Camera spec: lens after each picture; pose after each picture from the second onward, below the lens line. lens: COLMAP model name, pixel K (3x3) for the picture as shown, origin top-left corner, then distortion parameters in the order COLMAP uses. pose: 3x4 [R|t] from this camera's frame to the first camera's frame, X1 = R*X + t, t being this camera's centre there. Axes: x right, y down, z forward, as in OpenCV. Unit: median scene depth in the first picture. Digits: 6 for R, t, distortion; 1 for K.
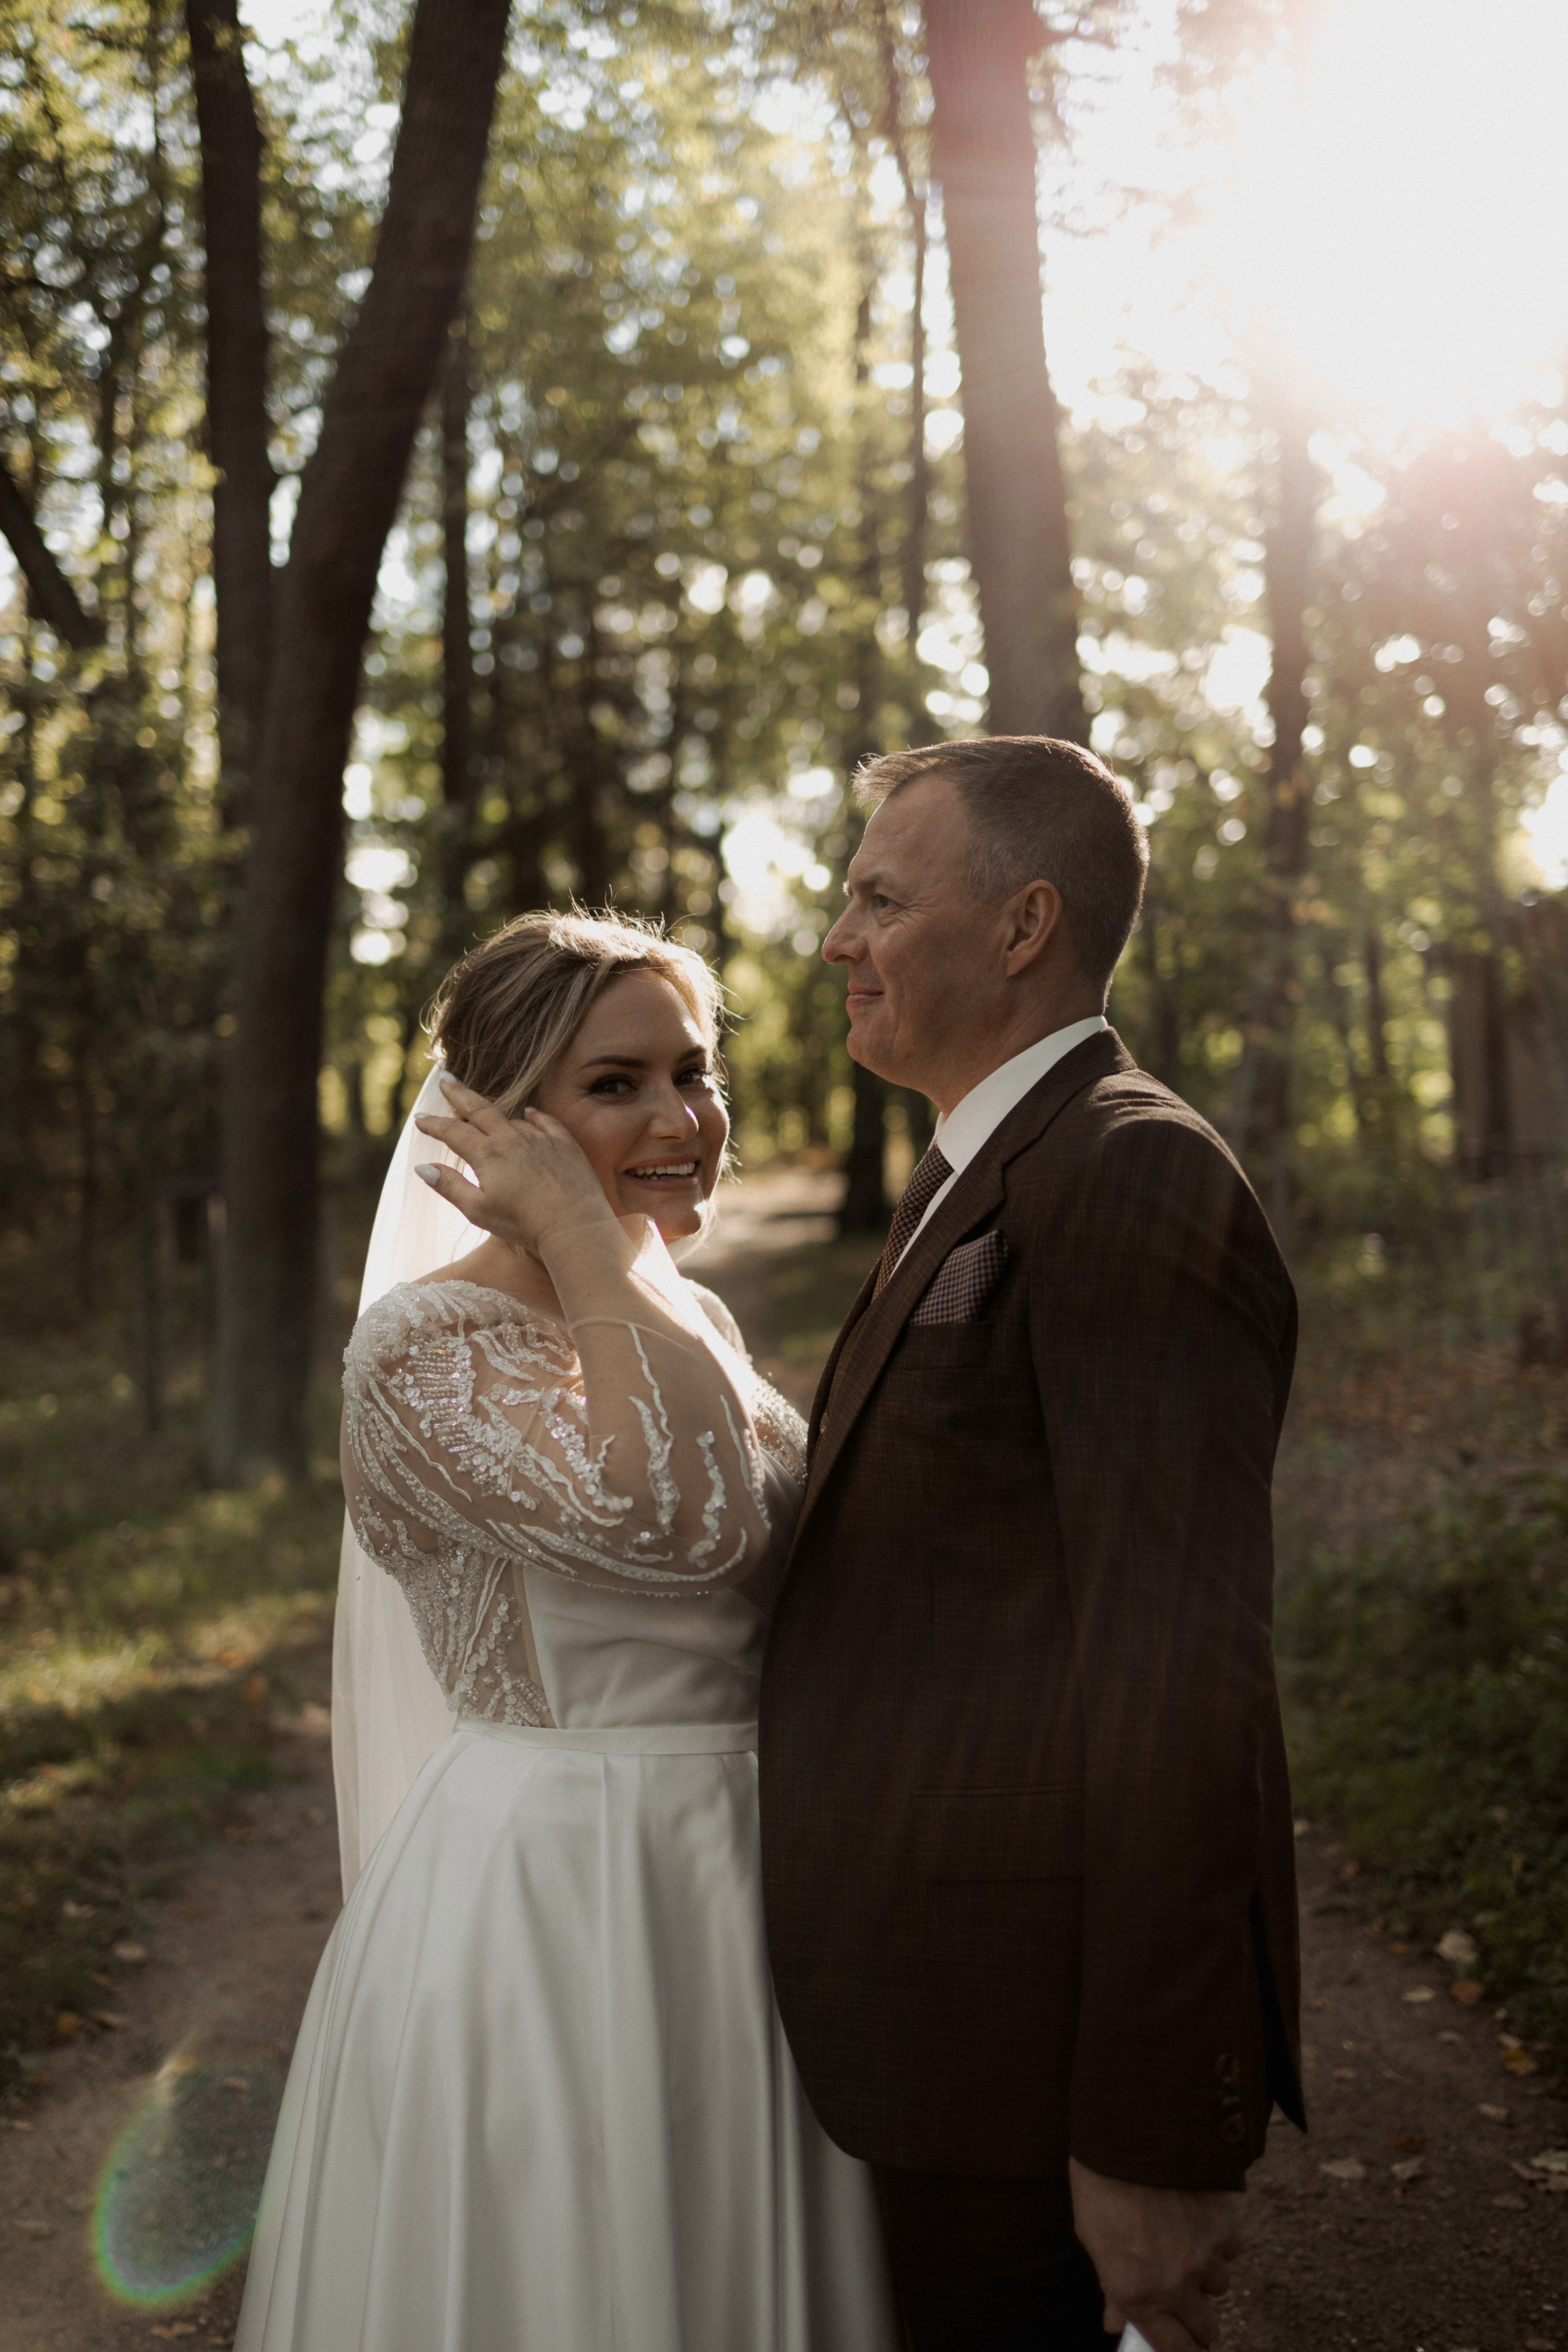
lens RADIAL K [[2421.8, 0, 731.6], [0, 2421.8, 1206.4], [0, 0, 1]] dist [0.038828, -0.018757]
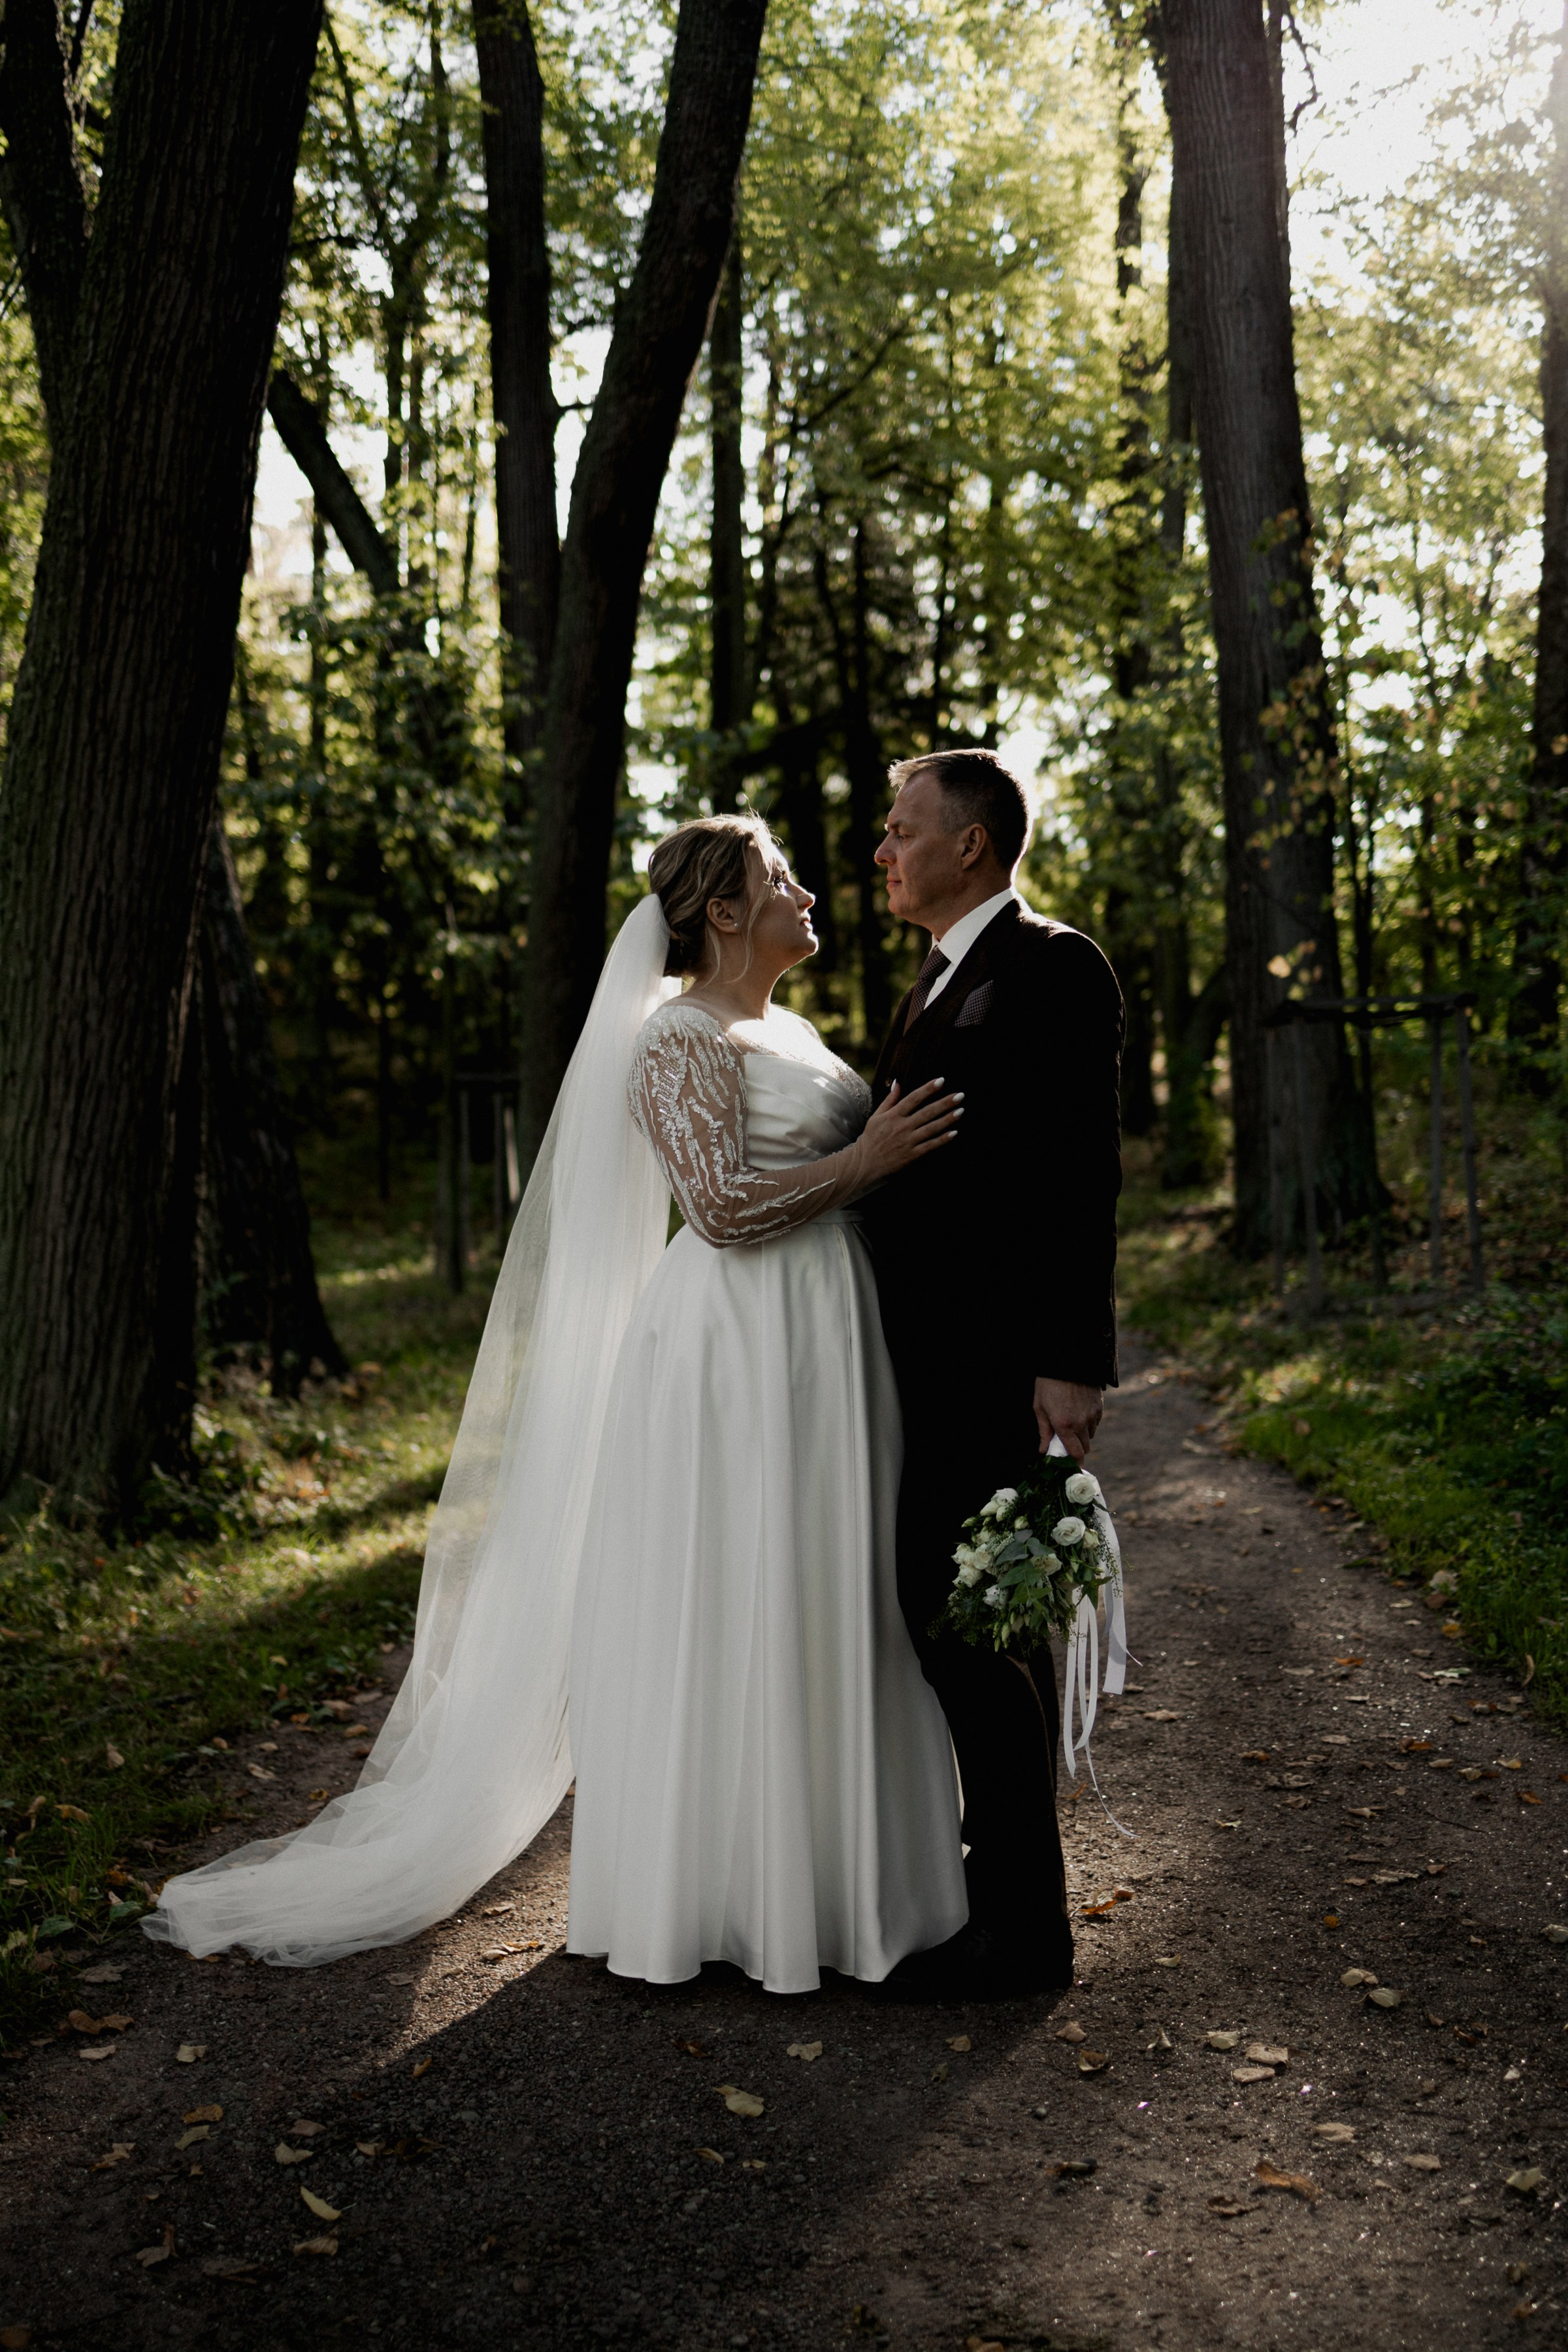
lens RADIAL K [[2506.4, 0, 699.8], [0, 2506.4, 1182.5], [0, 0, 1]] dist [-0.003097, 0.308295]
pose [[0.991905, -0.002653, -0.126952, 0.007198], [0.005689, 0.999706, 0.023557, 0.005193], [0.126852, -0.024089, 0.991629, -0.050017]]
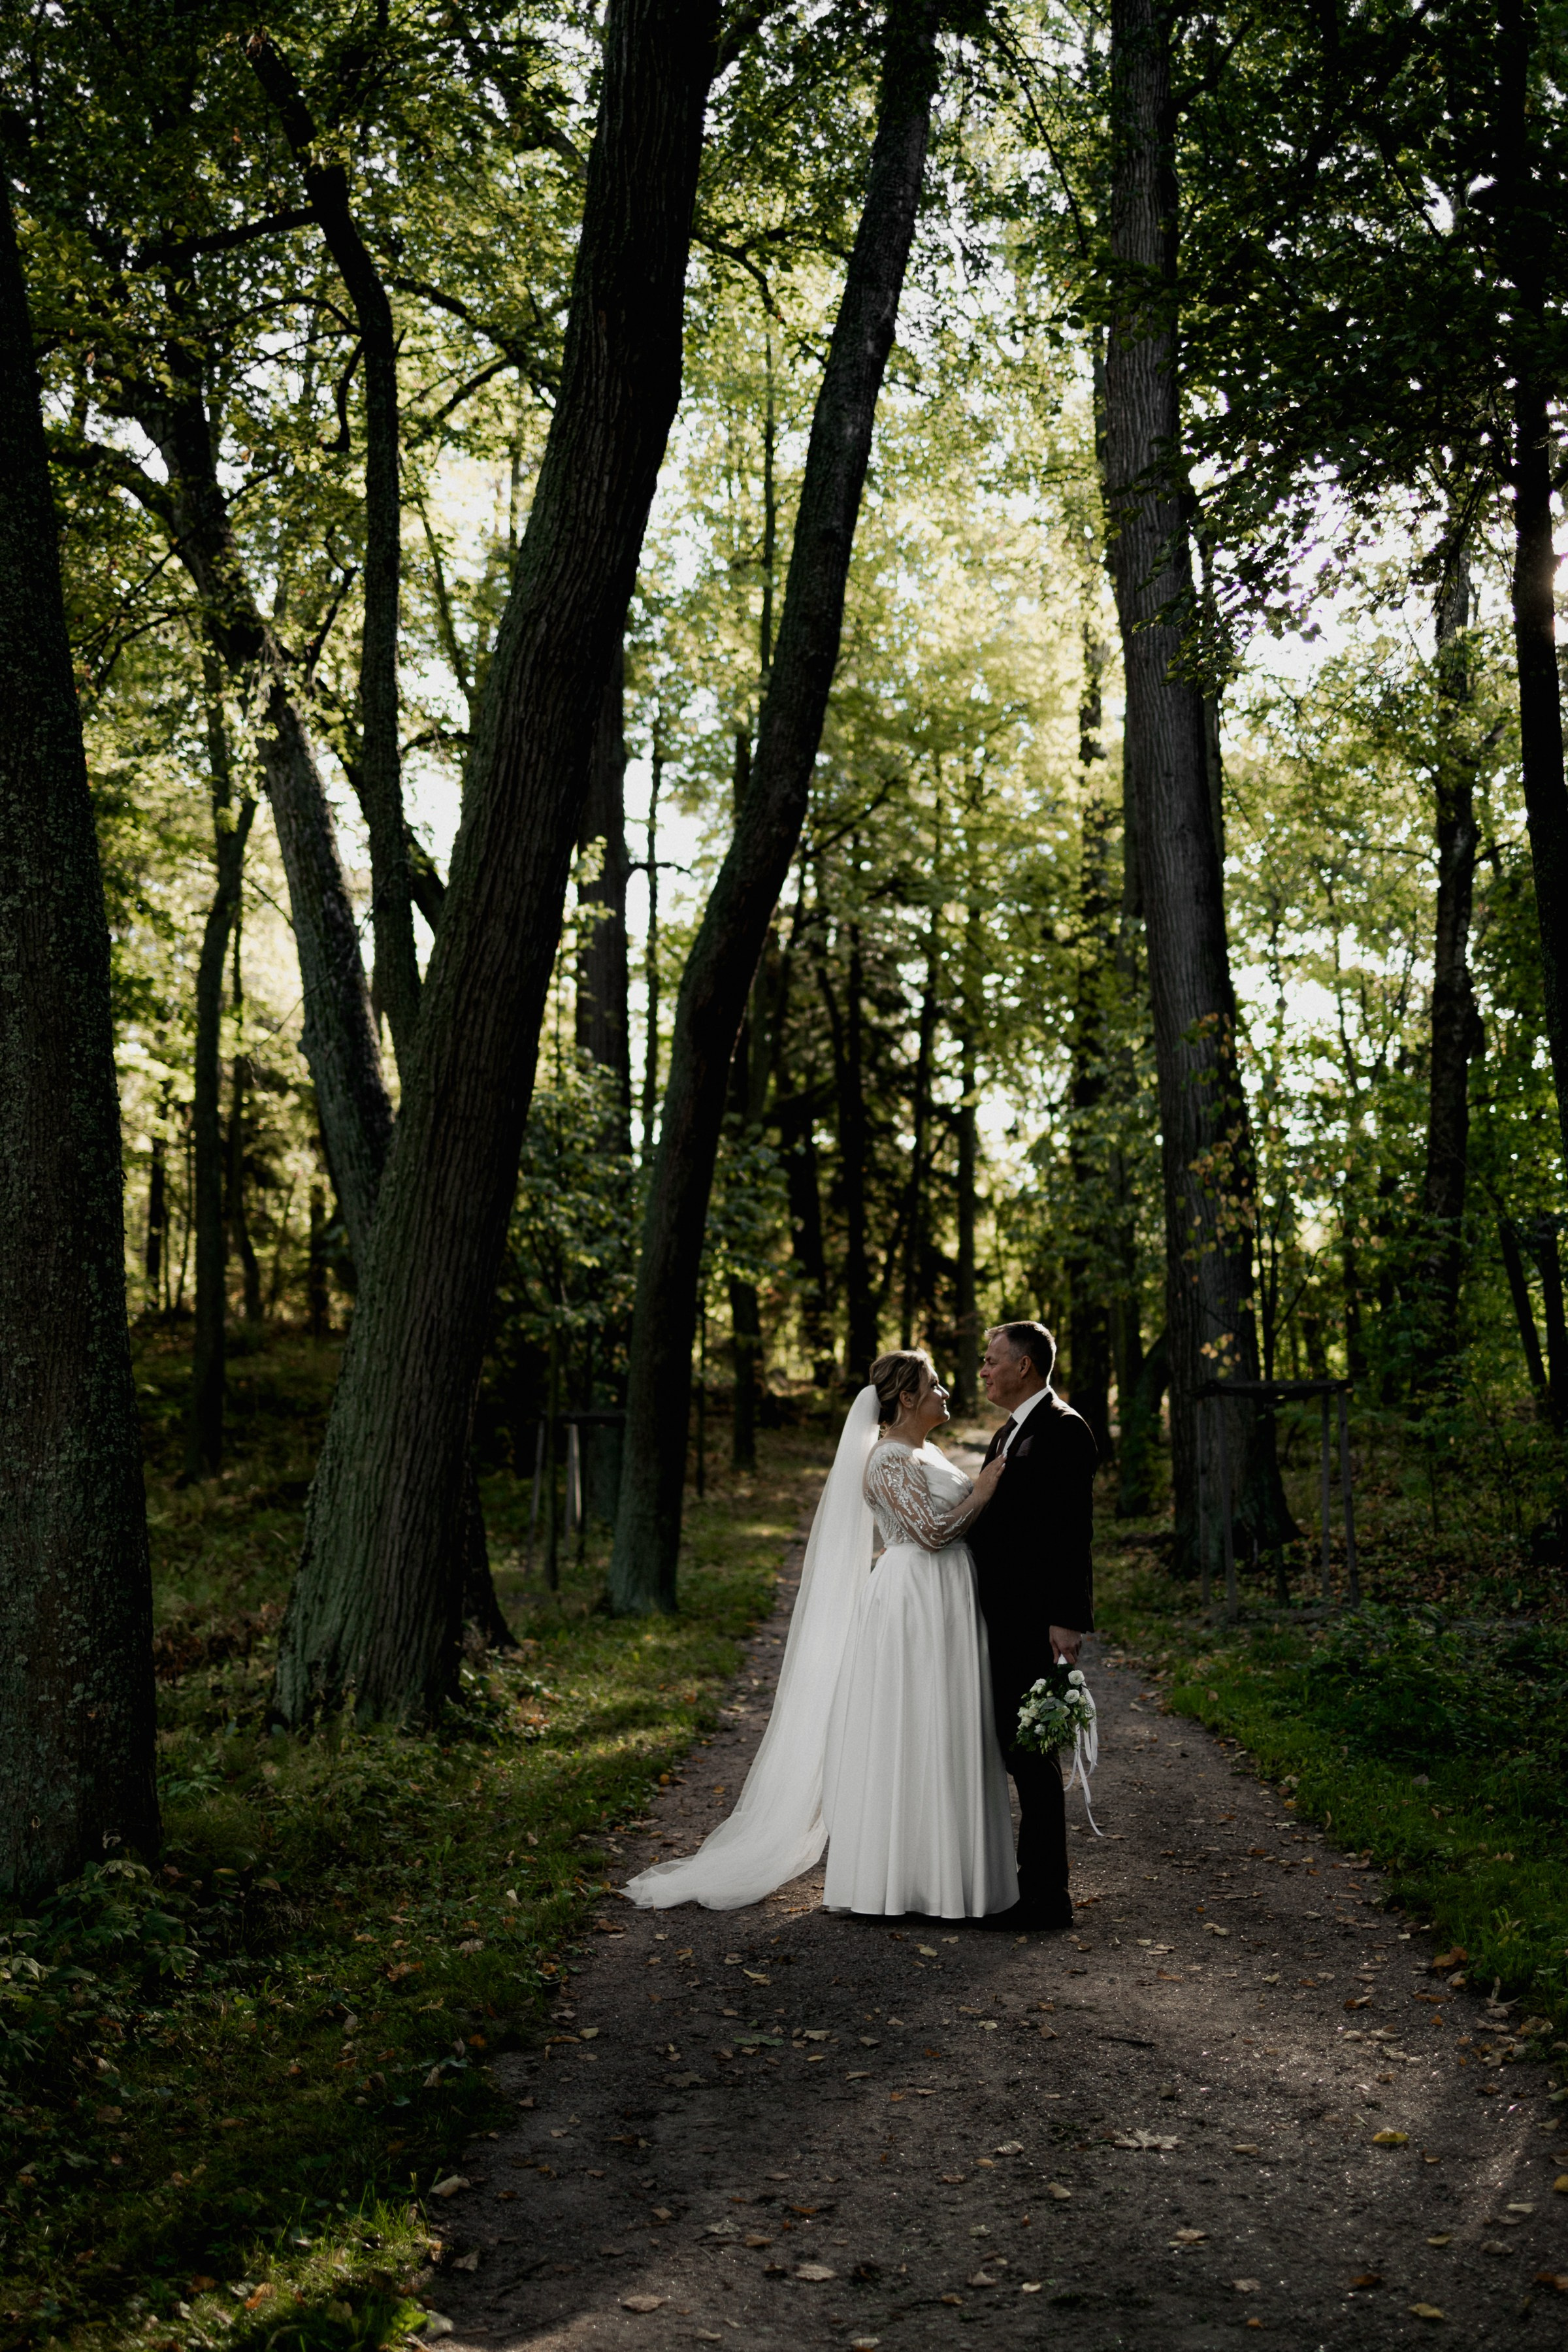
lens RADIAL K [[2421.8, 0, 731.6], [0, 2421.8, 1206.4], [0, 0, 1]] dist [0.038828, -0.018757]
pose [[0.994707, 0.010515, -0.102217, 0.001655], [-0.020218, 0.995333, -0.094356, 0.000665], [0.100747, 0.095923, 0.990277, -0.144834]]
